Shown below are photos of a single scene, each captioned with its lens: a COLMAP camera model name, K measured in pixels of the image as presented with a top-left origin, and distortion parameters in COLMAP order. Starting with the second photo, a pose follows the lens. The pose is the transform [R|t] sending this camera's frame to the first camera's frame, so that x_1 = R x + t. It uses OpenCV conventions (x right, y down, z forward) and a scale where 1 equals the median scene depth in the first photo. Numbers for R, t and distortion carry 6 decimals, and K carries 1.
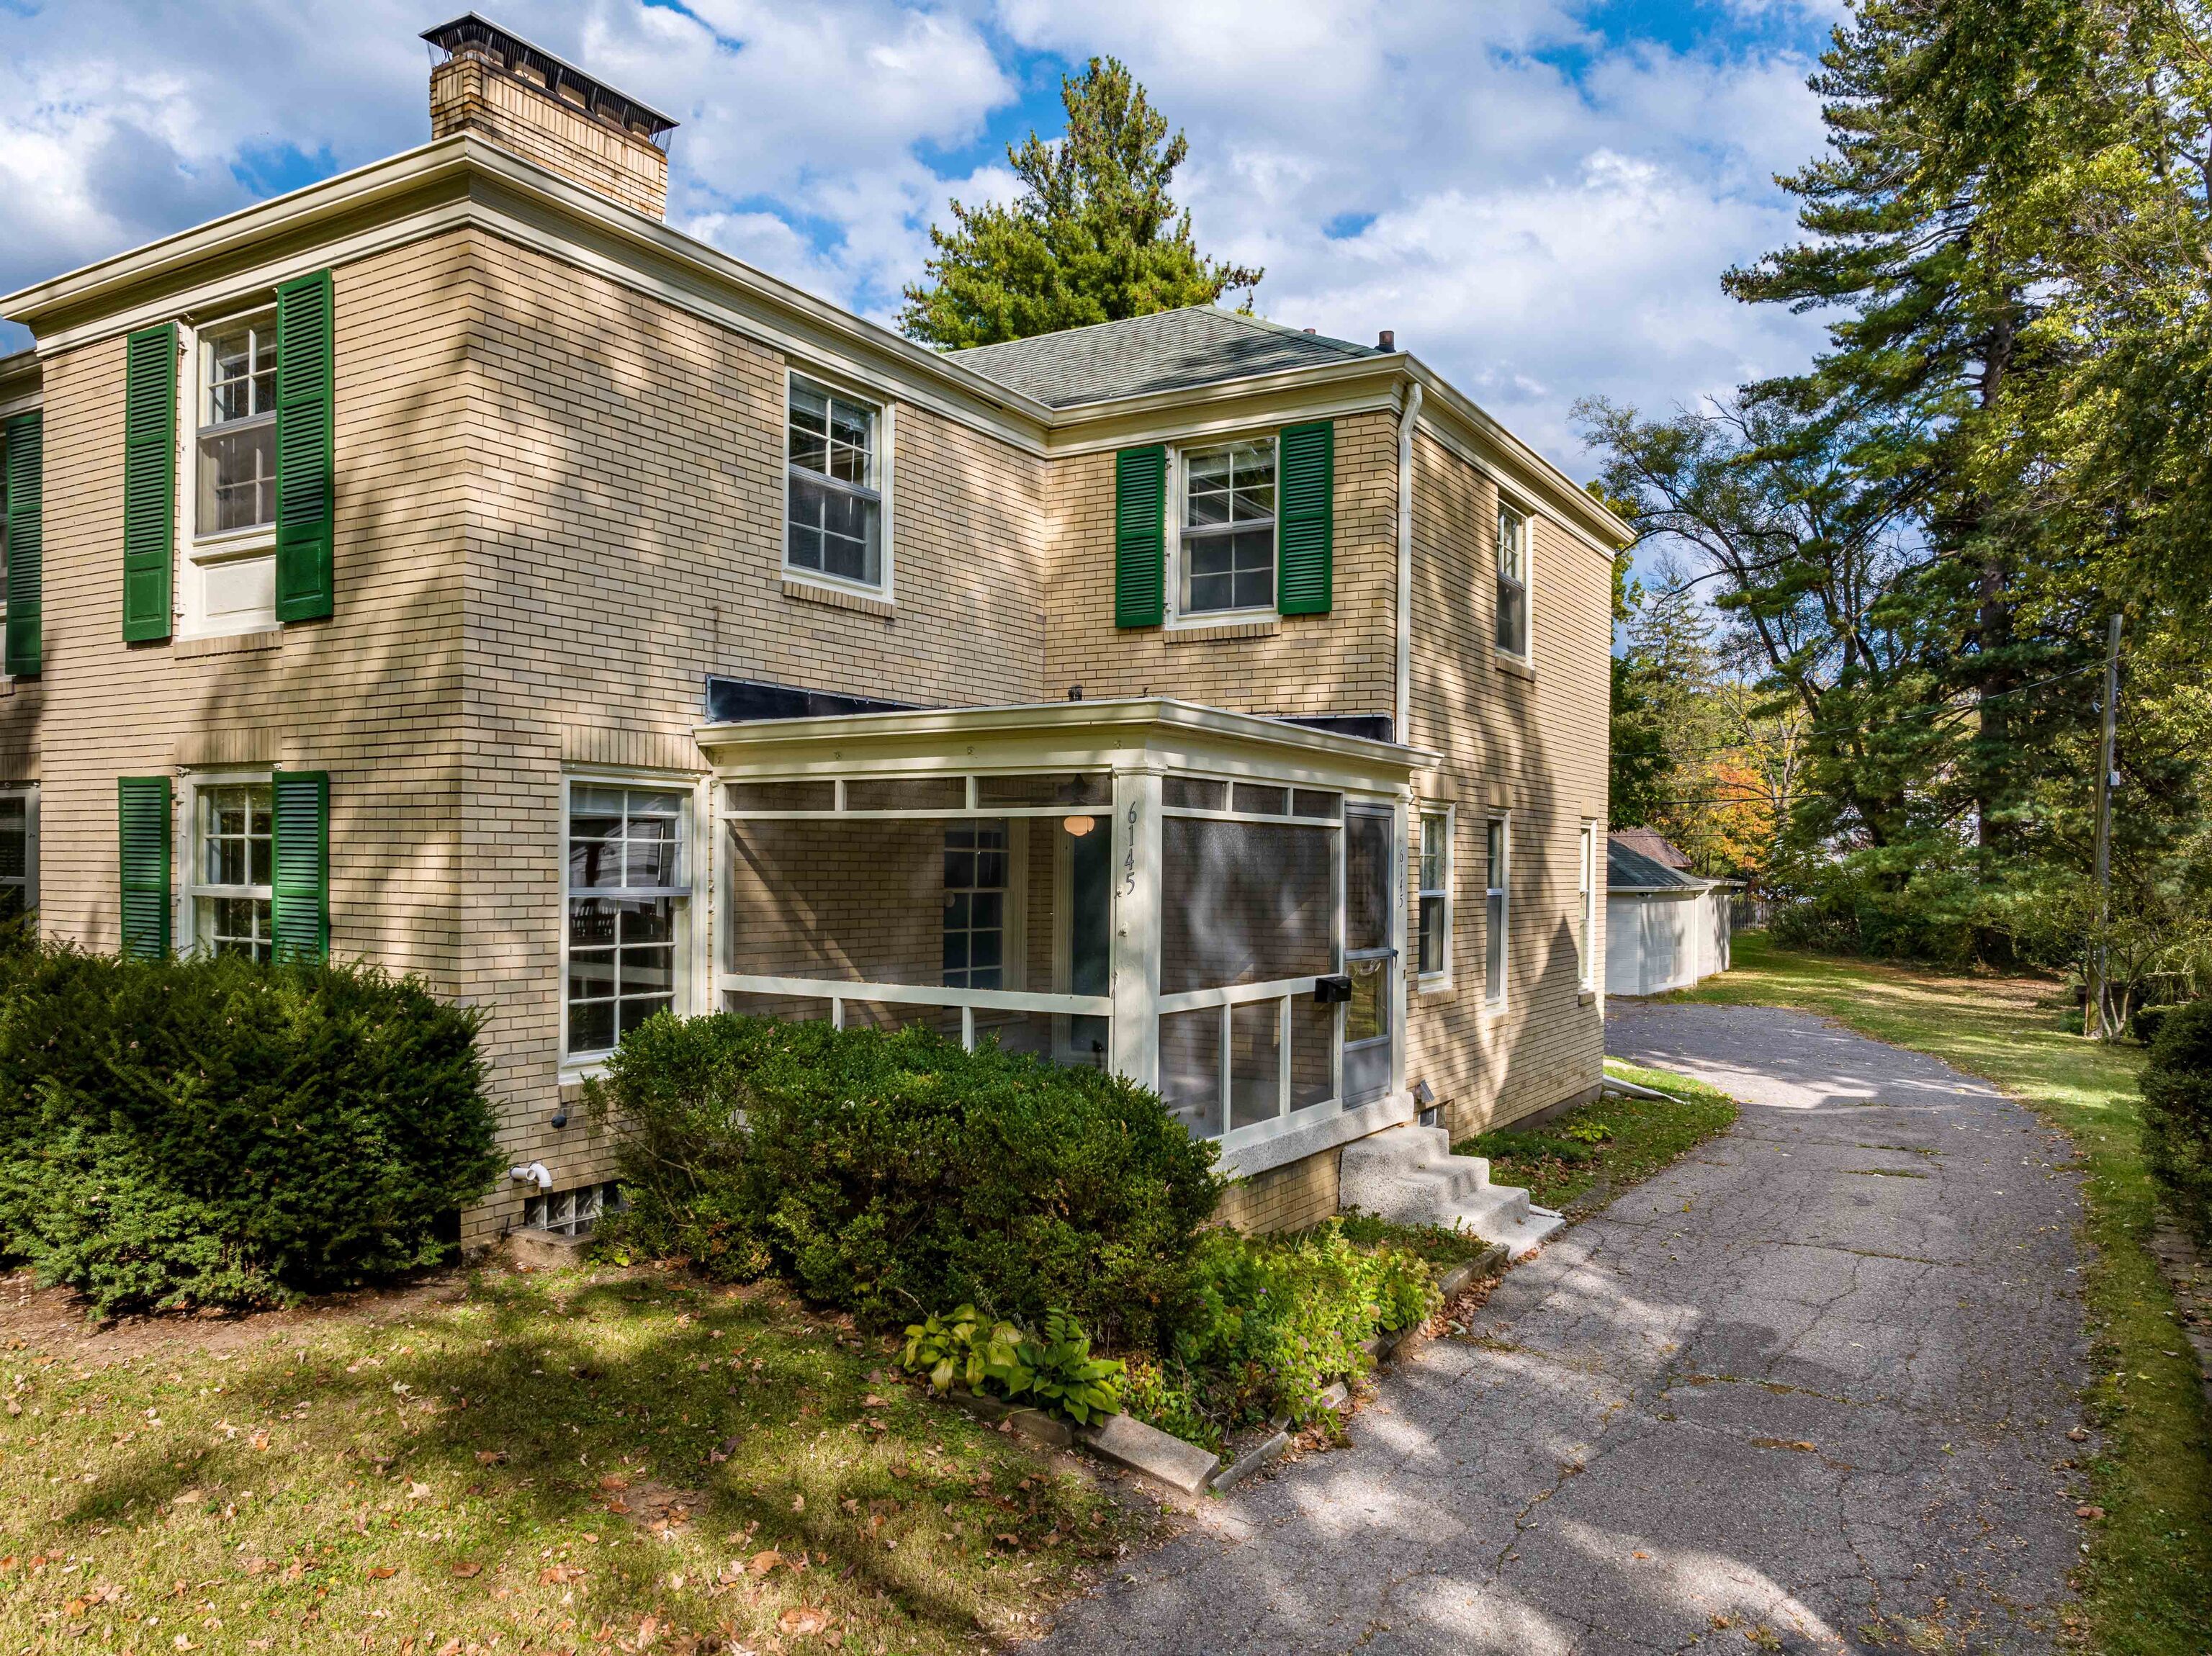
lens RADIAL K [[1583.5, 0, 1082.7], [0, 1583.5, 883.4], [0, 0, 1]] dist [-0.007549, -0.001911]
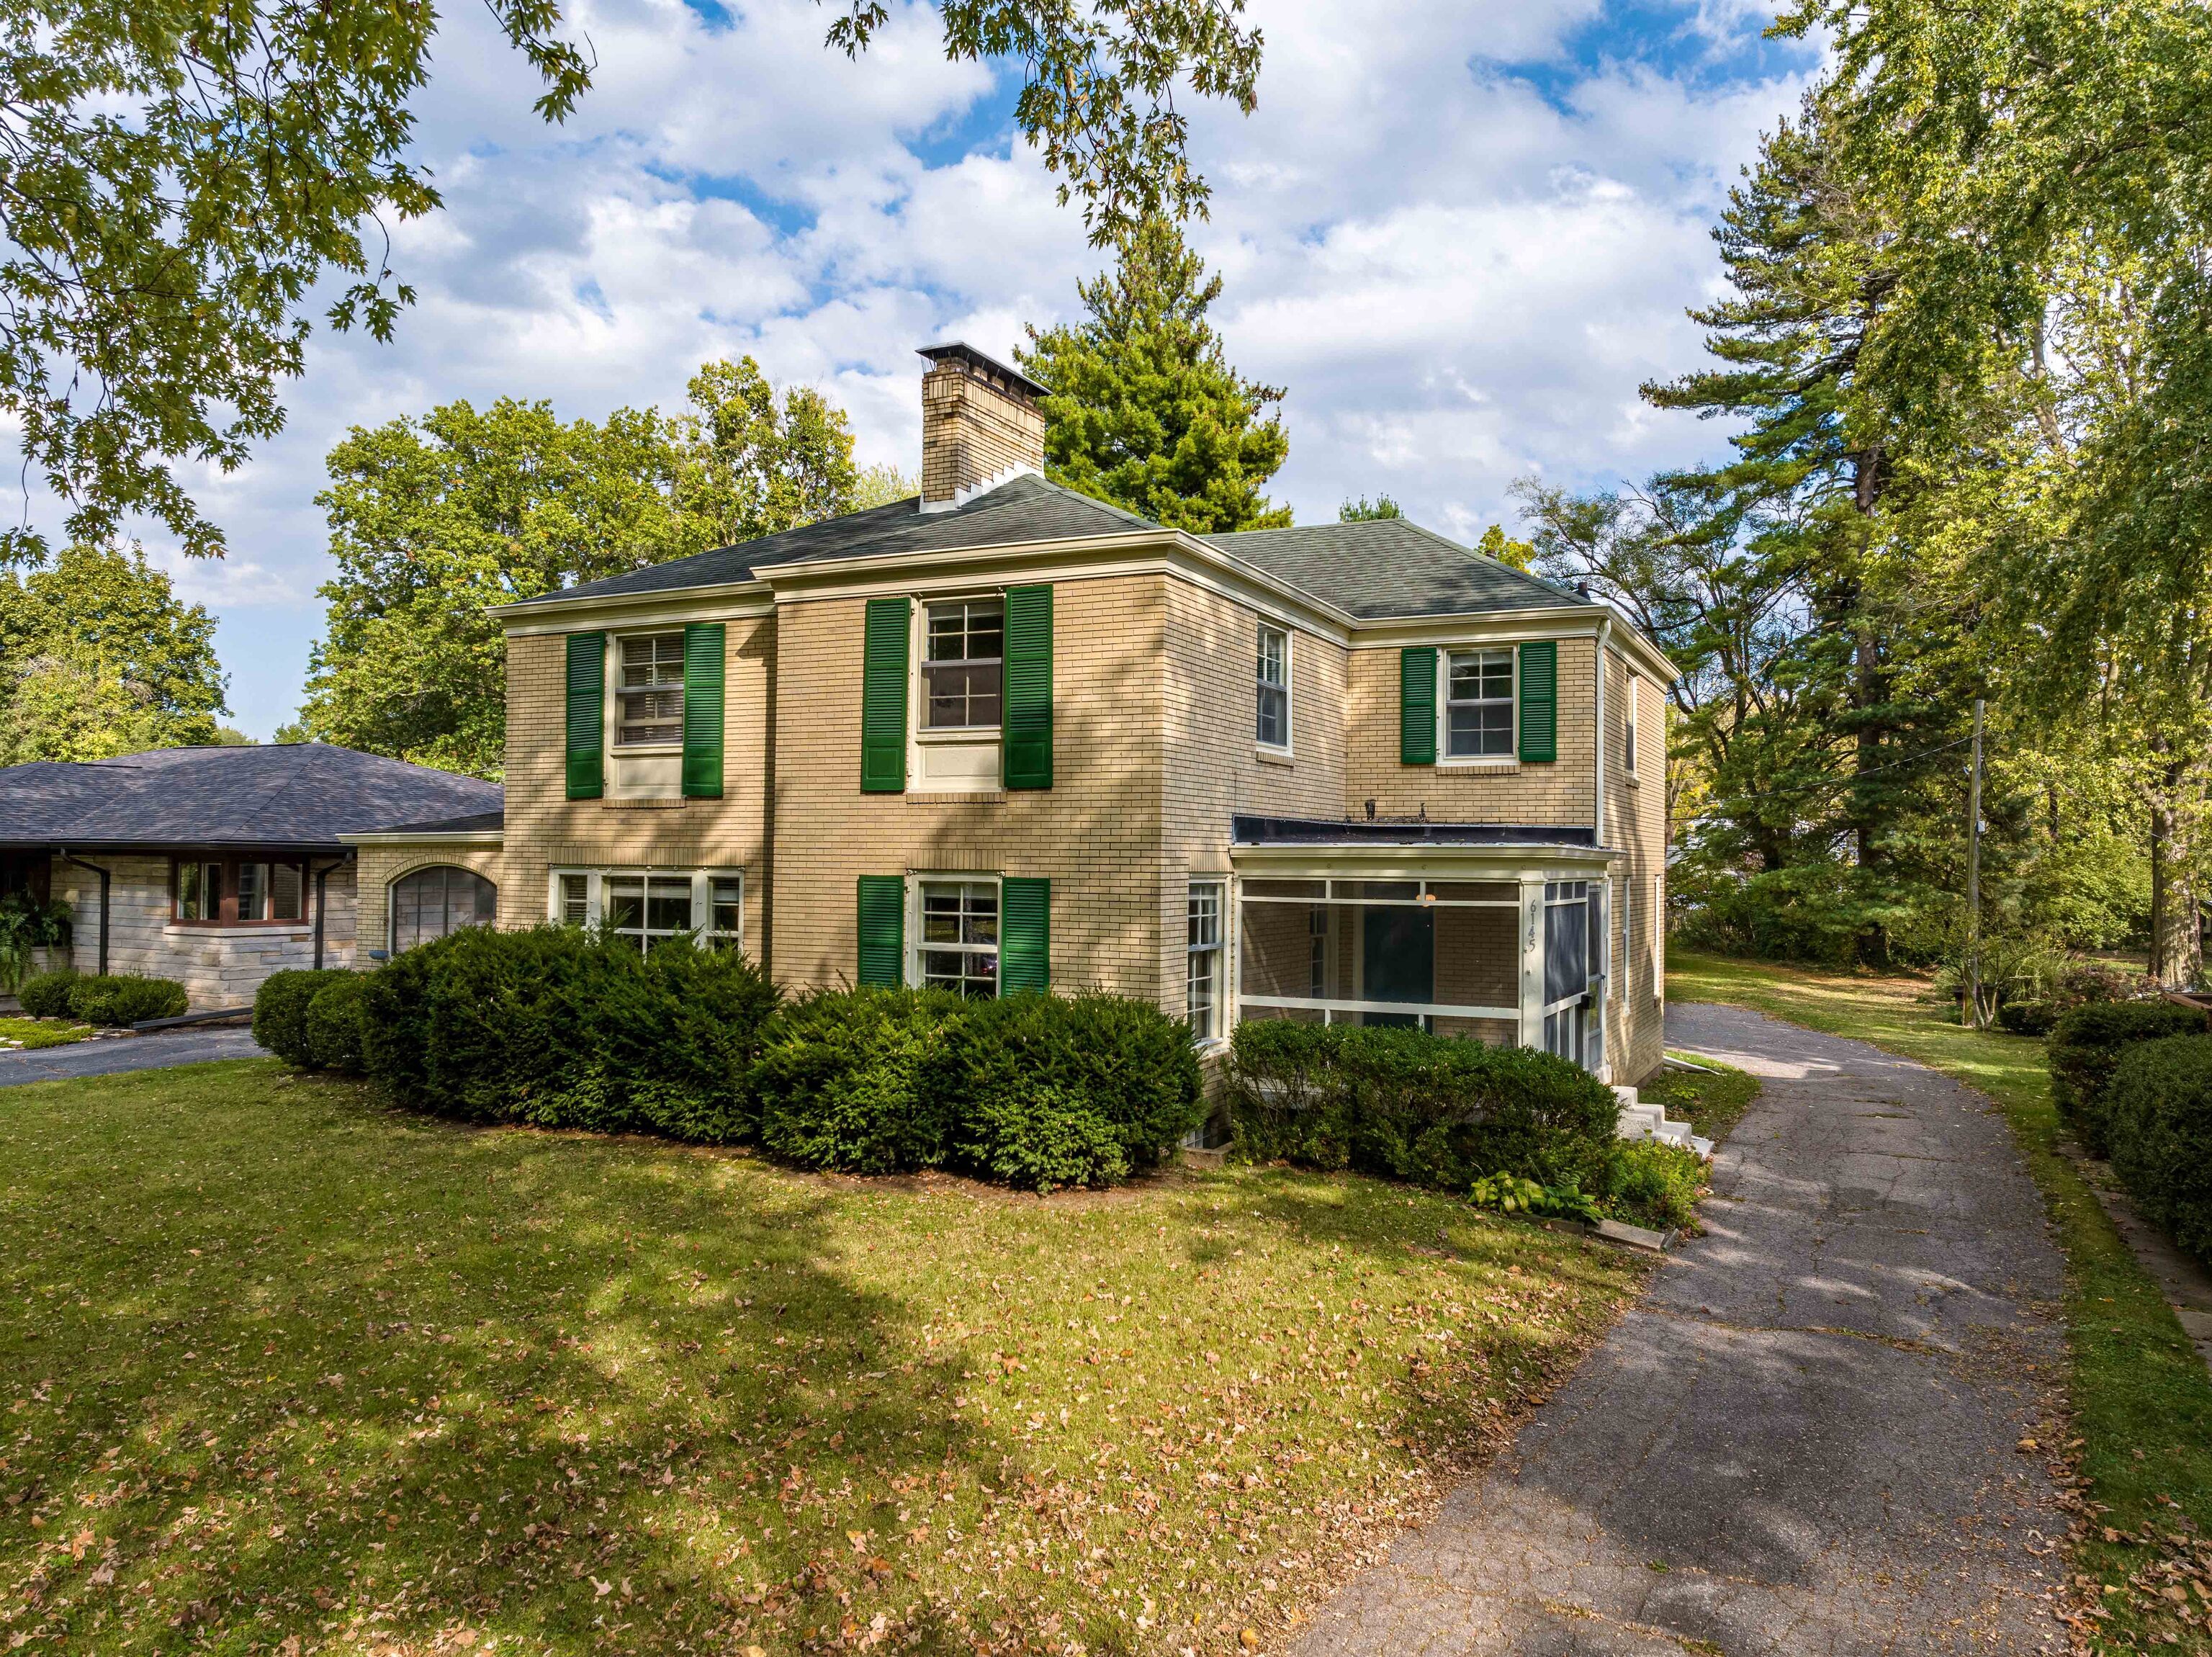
lens RADIAL K [[1565.3, 0, 1106.0], [0, 1565.3, 828.5], [0, 0, 1]] dist [-0.004943, 0.001927]
pose [[0.995794, 0.001716, 0.091607, -0.403600], [0.001431, 0.999412, -0.034271, -0.047452], [-0.091611, 0.034258, 0.995205, -0.478327]]
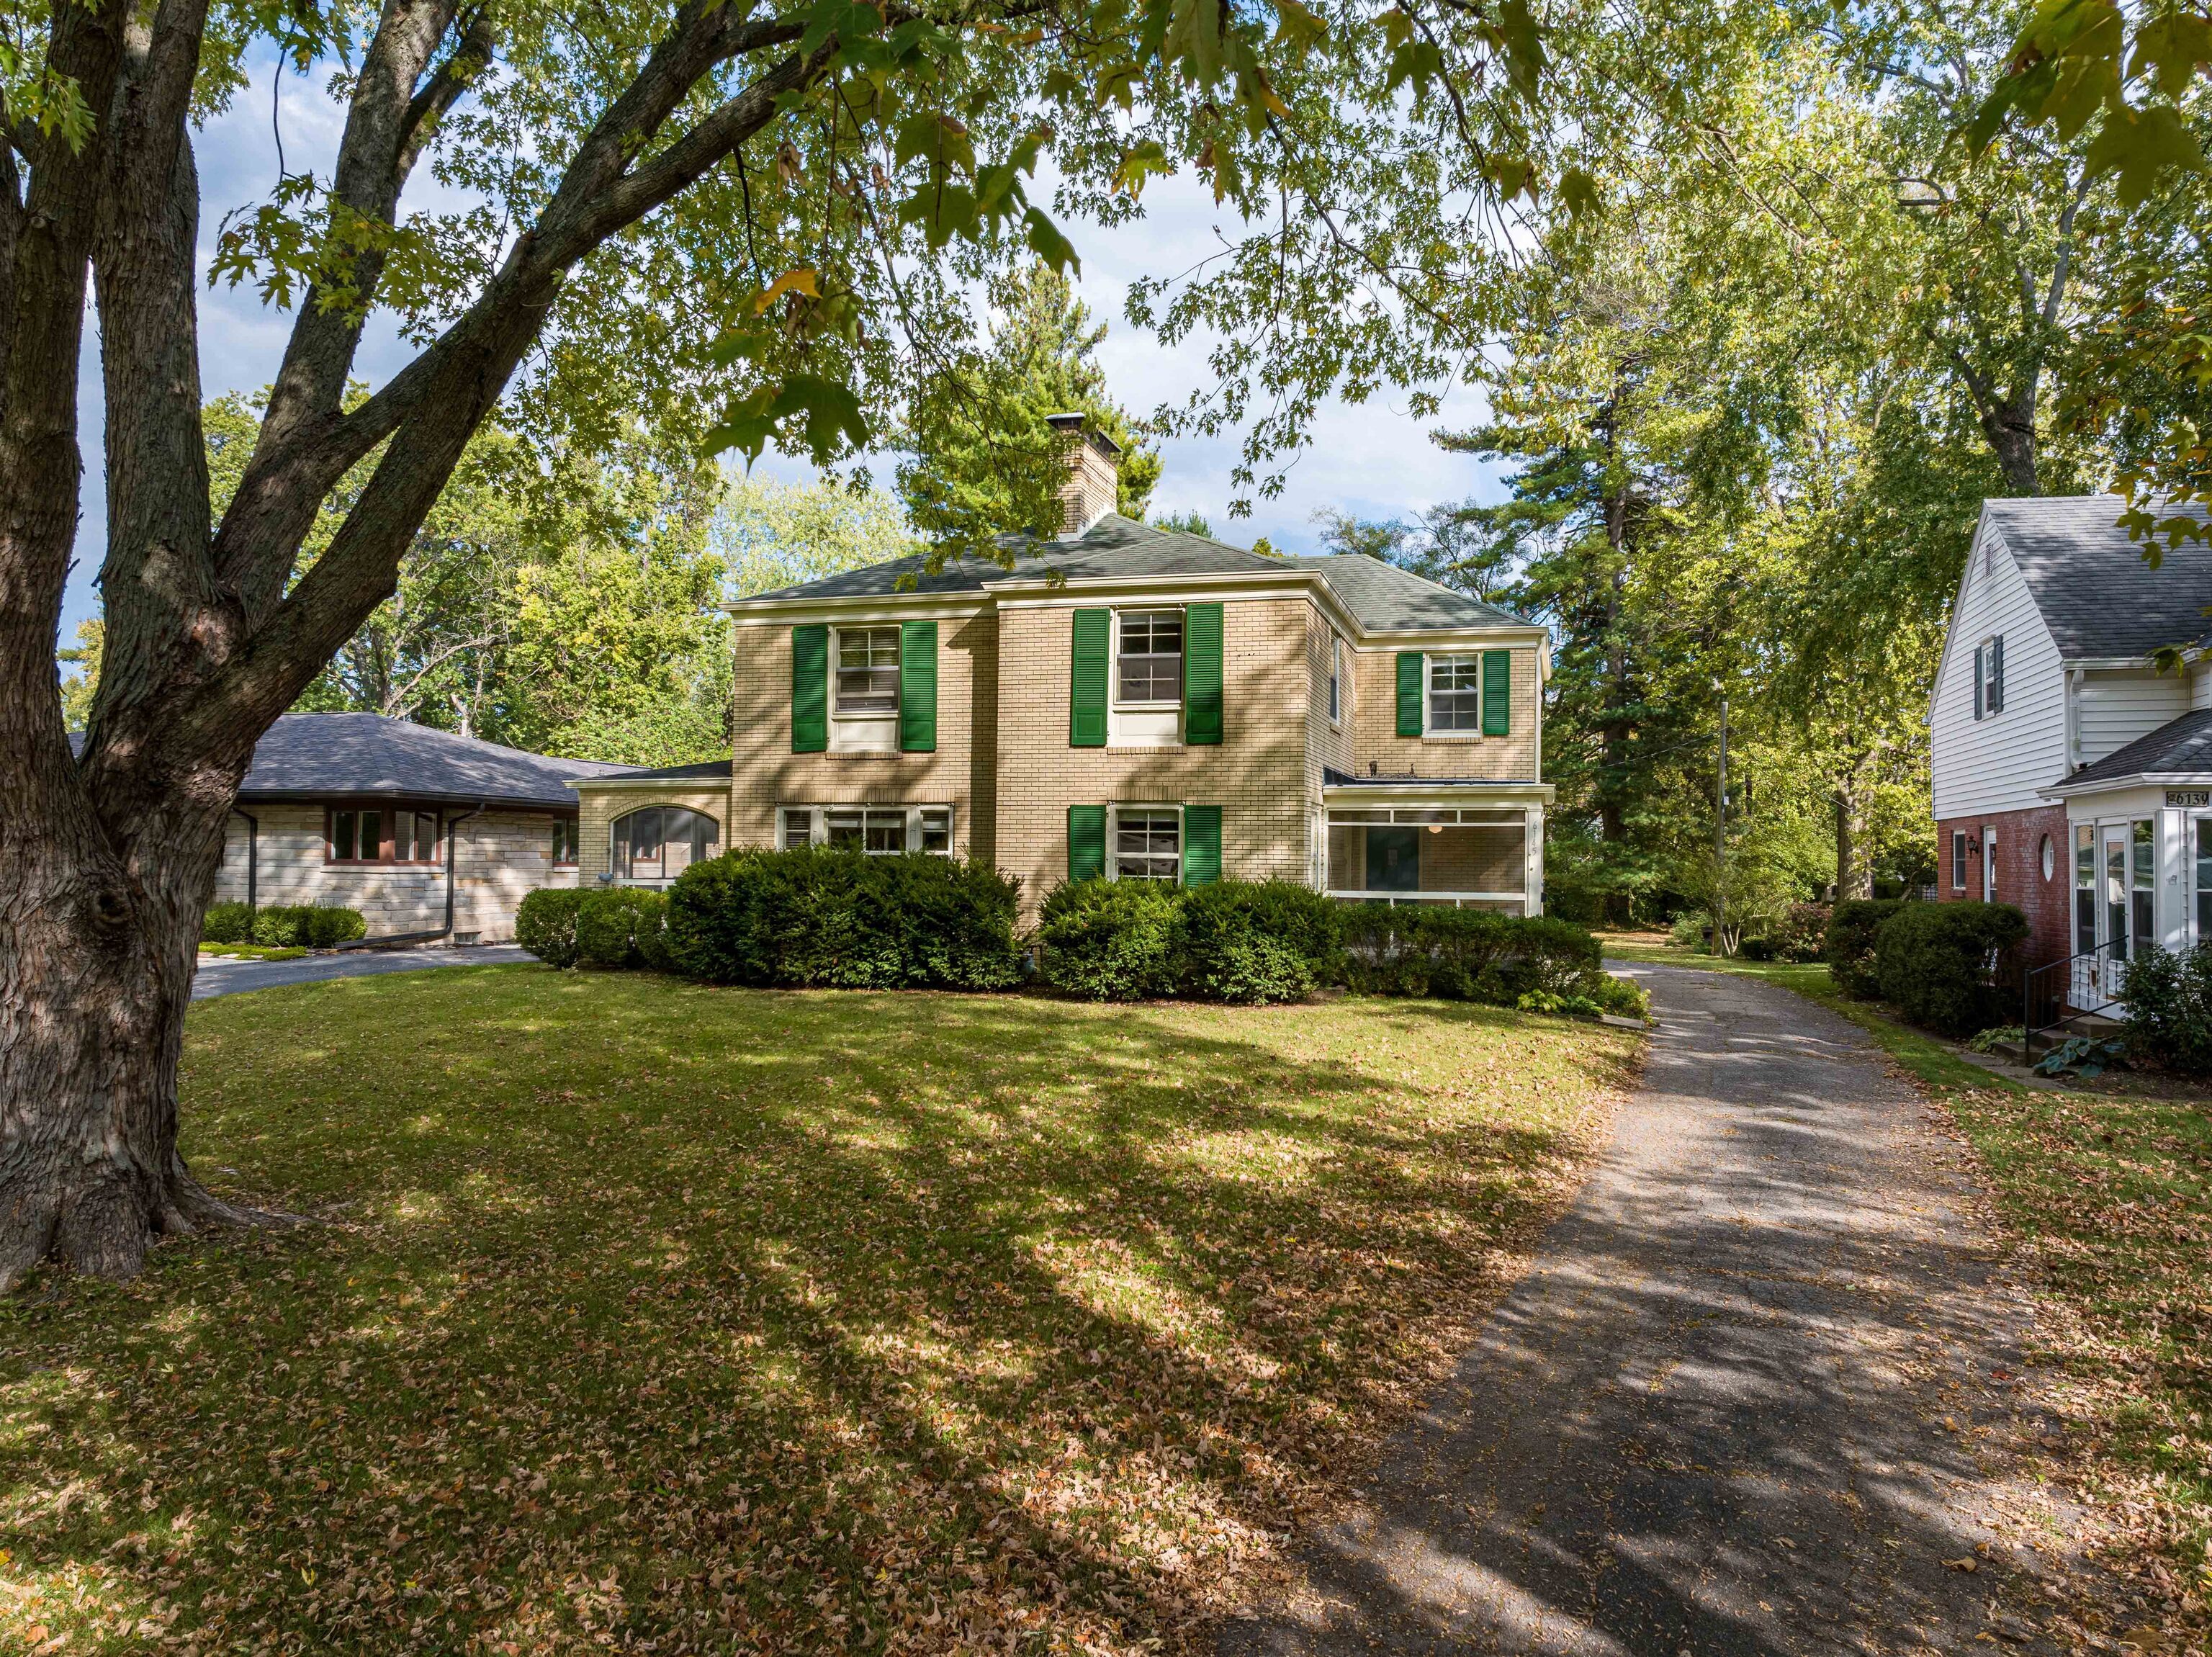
lens RADIAL K [[1565.3, 0, 1106.0], [0, 1565.3, 828.5], [0, 0, 1]] dist [-0.004943, 0.001927]
pose [[0.963832, 0.006156, 0.266438, -0.919439], [0.002397, 0.999493, -0.031761, 0.029305], [-0.266499, 0.031251, 0.963329, -0.919891]]
